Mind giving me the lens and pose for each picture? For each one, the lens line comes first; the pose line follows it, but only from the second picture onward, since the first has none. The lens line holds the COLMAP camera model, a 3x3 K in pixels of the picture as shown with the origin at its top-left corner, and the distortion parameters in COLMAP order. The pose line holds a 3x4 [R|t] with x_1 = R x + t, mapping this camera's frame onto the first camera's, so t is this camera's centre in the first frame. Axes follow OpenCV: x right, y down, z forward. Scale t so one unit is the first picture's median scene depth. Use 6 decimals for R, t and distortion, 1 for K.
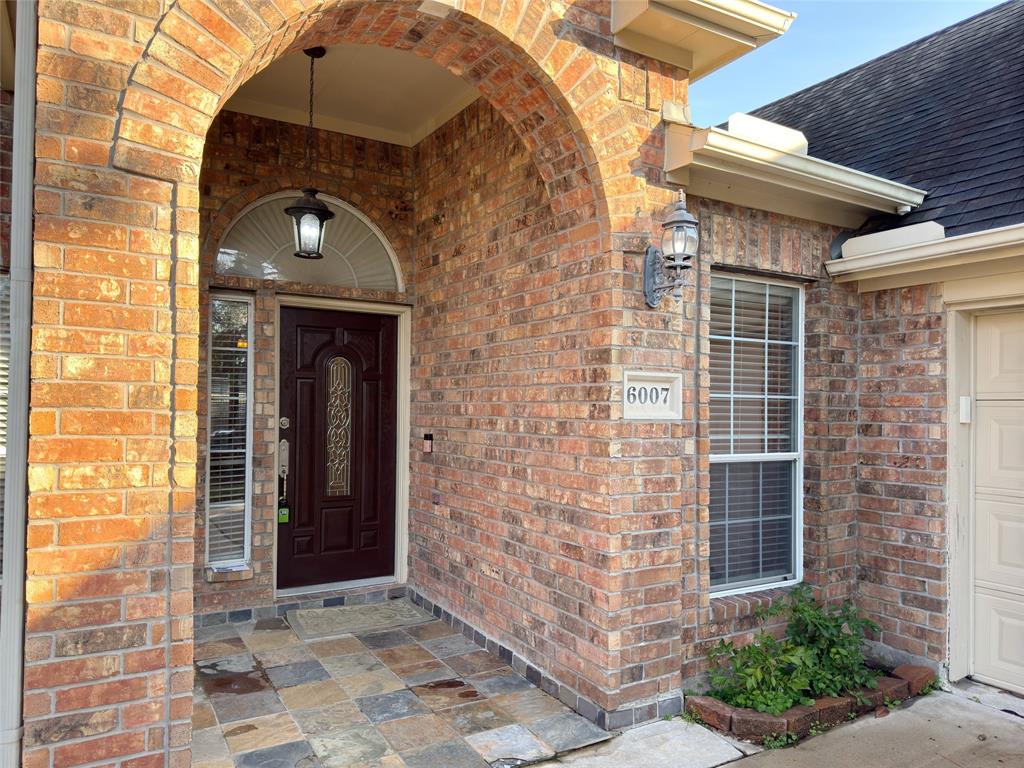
lens RADIAL K [[717.3, 0, 518.9], [0, 717.3, 392.4], [0, 0, 1]] dist [-0.012241, -0.007609]
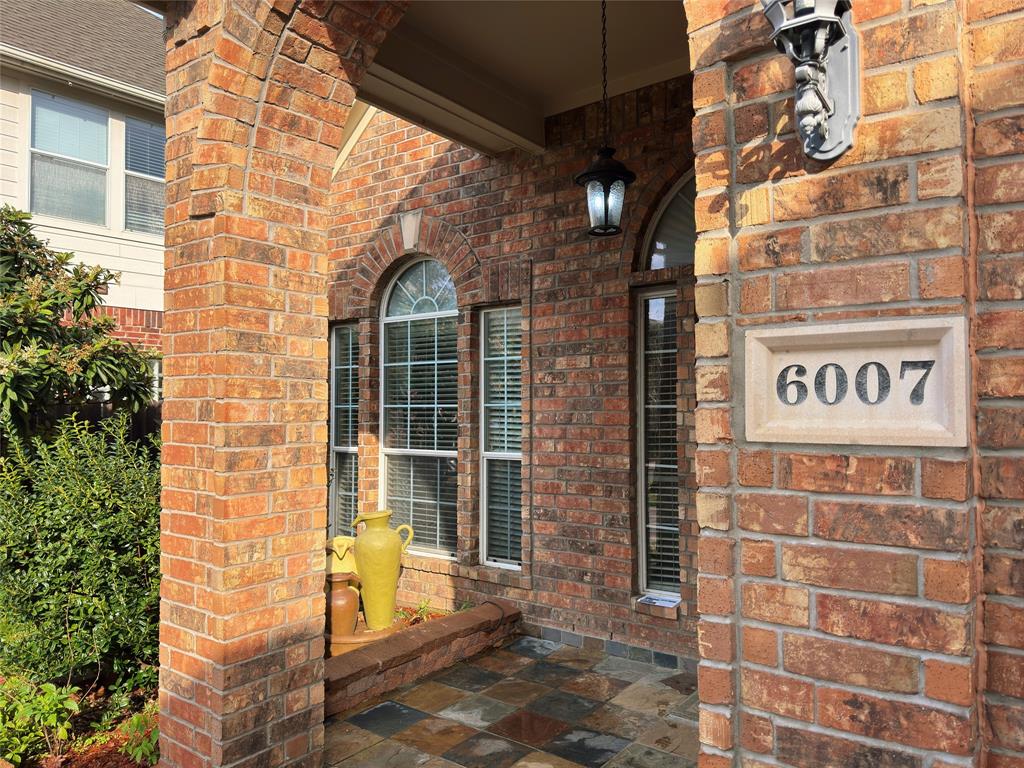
lens RADIAL K [[717.3, 0, 515.6], [0, 717.3, 383.5], [0, 0, 1]] dist [-0.012241, -0.007609]
pose [[0.380890, -0.048292, -0.923358, 0.470339], [0.025706, 0.998802, -0.041634, 0.015805], [0.924263, -0.007878, 0.381676, 0.678938]]
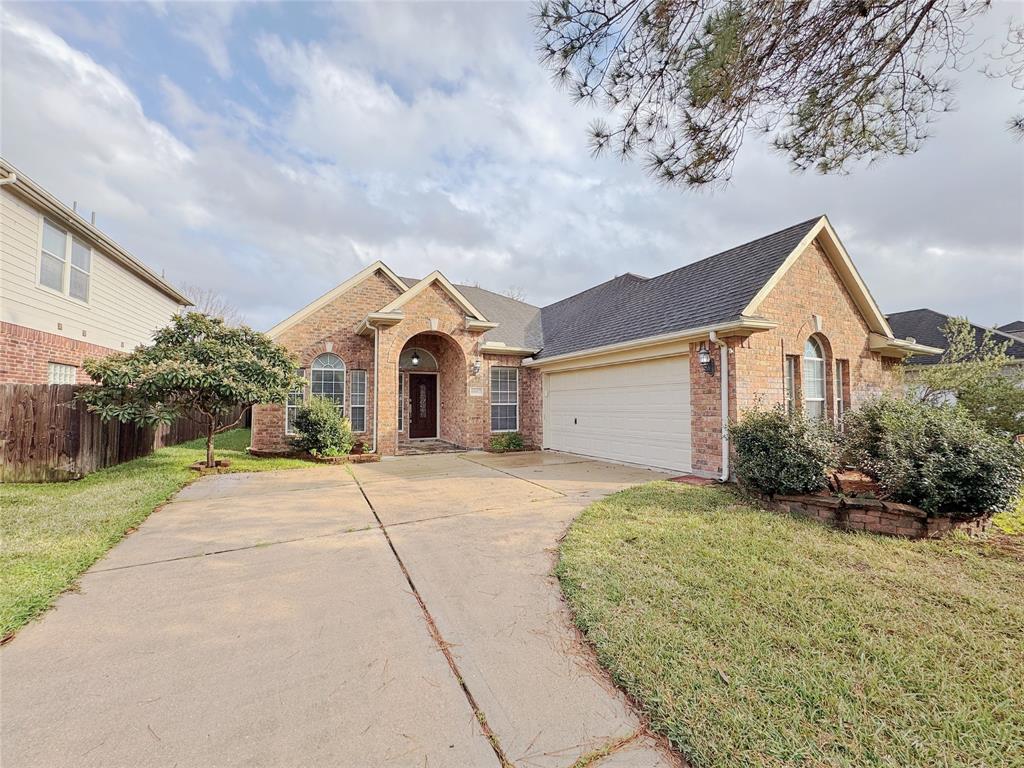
lens RADIAL K [[410.5, 0, 508.5], [0, 410.5, 379.4], [0, 0, 1]] dist [0.000131, 0.000001]
pose [[0.996664, -0.022670, -0.078396, 0.665279], [0.019347, 0.998892, -0.042894, 0.048548], [0.079282, 0.041234, 0.995999, -2.067355]]
